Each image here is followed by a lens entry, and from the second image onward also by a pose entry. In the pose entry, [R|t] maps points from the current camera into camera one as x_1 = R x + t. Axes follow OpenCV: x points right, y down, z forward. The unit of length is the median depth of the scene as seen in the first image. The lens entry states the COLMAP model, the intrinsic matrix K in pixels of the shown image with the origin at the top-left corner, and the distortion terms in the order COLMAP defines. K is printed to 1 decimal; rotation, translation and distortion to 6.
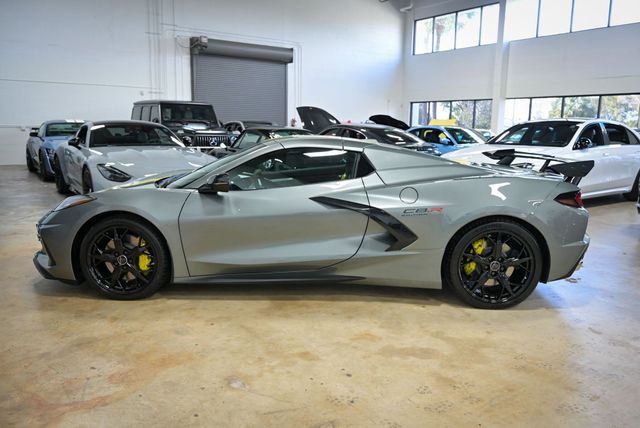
lens RADIAL K [[500.1, 0, 320.0], [0, 500.1, 214.0], [0, 0, 1]] dist [-0.003578, 0.001075]
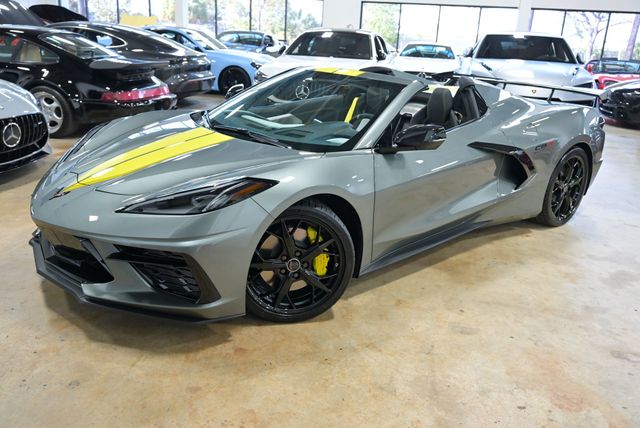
lens RADIAL K [[531.5, 0, 320.0], [0, 531.5, 214.0], [0, 0, 1]] dist [0.005189, -0.003862]
pose [[0.744282, -0.188300, 0.640771, -0.824711], [0.070077, 0.976153, 0.205460, -0.121144], [-0.664179, -0.108017, 0.739729, 0.457463]]
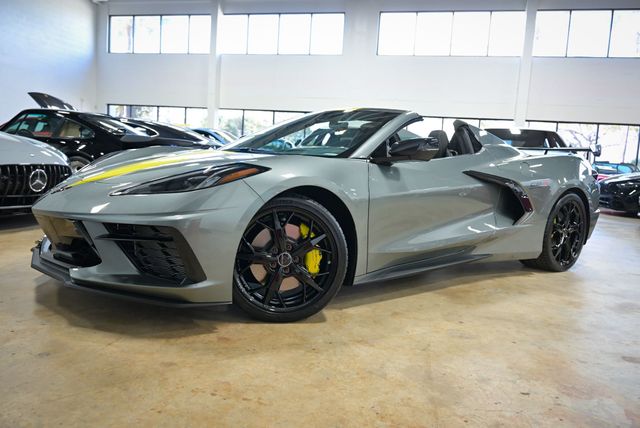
lens RADIAL K [[500.0, 0, 320.0], [0, 500.0, 214.0], [0, 0, 1]] dist [-0.005916, -0.000672]
pose [[0.767441, -0.040037, 0.639869, -0.792189], [0.058089, 0.998285, -0.007206, 0.035717], [-0.638483, 0.042700, 0.768451, 0.461082]]
